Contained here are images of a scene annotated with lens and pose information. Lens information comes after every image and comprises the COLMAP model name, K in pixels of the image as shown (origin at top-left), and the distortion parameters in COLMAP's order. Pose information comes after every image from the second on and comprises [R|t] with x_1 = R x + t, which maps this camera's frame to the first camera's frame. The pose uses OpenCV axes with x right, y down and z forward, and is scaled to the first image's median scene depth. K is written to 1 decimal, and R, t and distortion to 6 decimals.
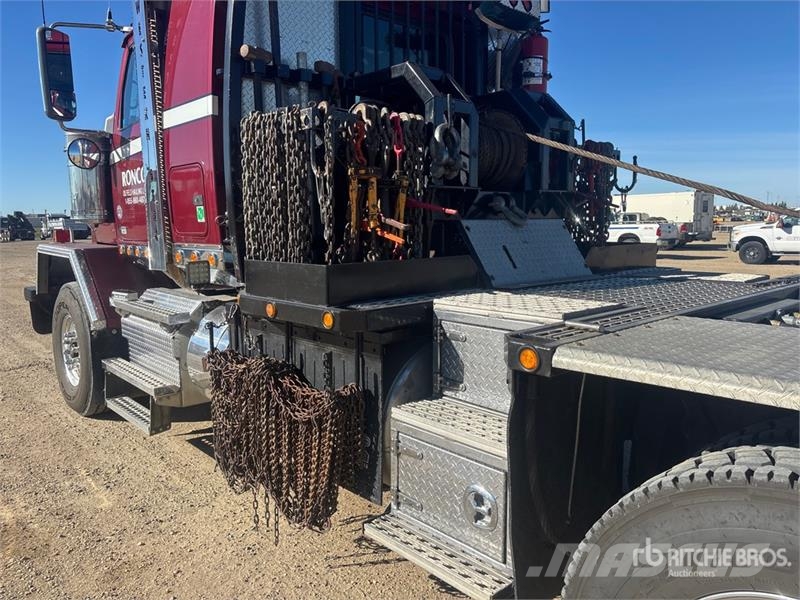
lens RADIAL K [[598.9, 0, 400.0], [0, 598.9, 300.0], [0, 0, 1]] dist [0.010461, -0.000732]
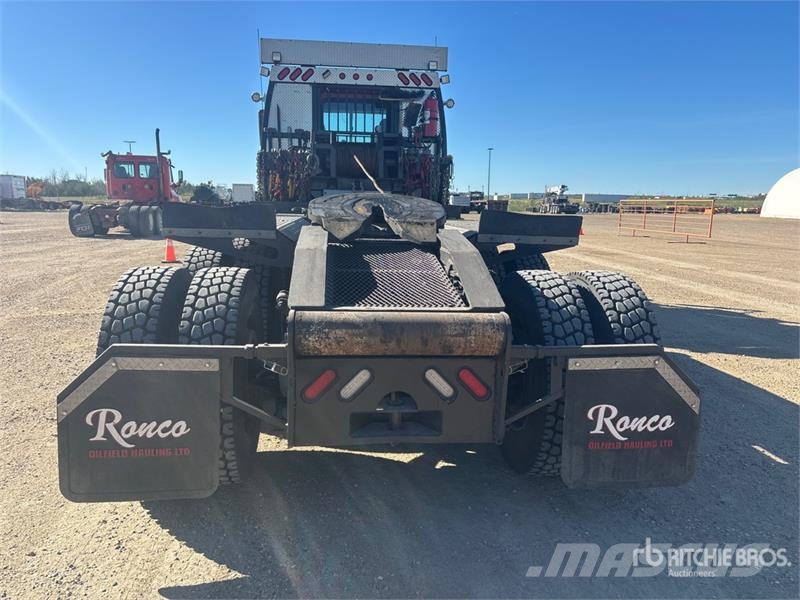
lens RADIAL K [[598.9, 0, 400.0], [0, 598.9, 300.0], [0, 0, 1]] dist [0.010461, -0.000732]
pose [[0.816448, 0.117799, -0.565276, 1.340539], [-0.101923, 0.992998, 0.059723, 0.108899], [0.568353, 0.008854, 0.822737, -0.672205]]
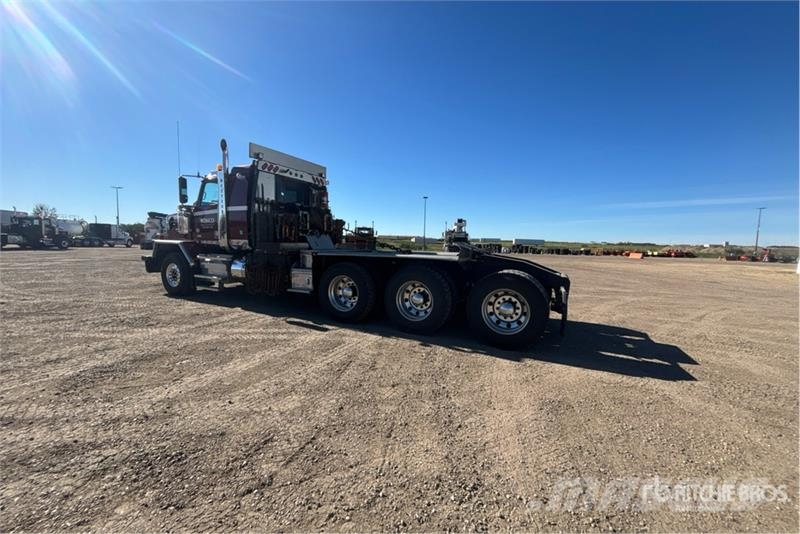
lens RADIAL K [[319.3, 0, 400.0], [0, 319.3, 267.0], [0, 0, 1]] dist [0.000663, 0.000011]
pose [[0.928569, -0.000267, 0.371160, -0.100023], [0.021235, 0.998400, -0.052408, 0.186277], [-0.370552, 0.056546, 0.927089, -1.138868]]
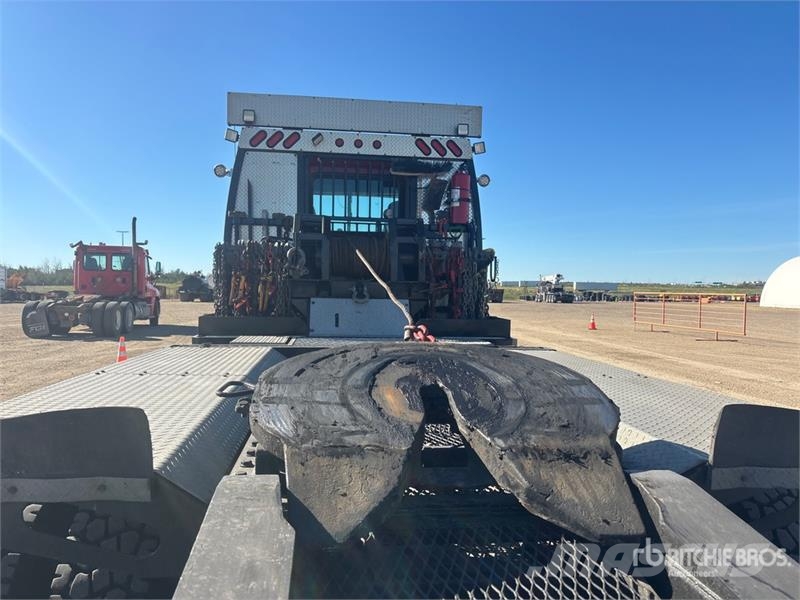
lens RADIAL K [[598.9, 0, 400.0], [0, 598.9, 300.0], [0, 0, 1]] dist [0.010461, -0.000732]
pose [[0.823984, 0.034187, -0.565580, 0.933066], [-0.099603, 0.991374, -0.085186, -0.002672], [0.557790, 0.126525, 0.820282, -0.218985]]
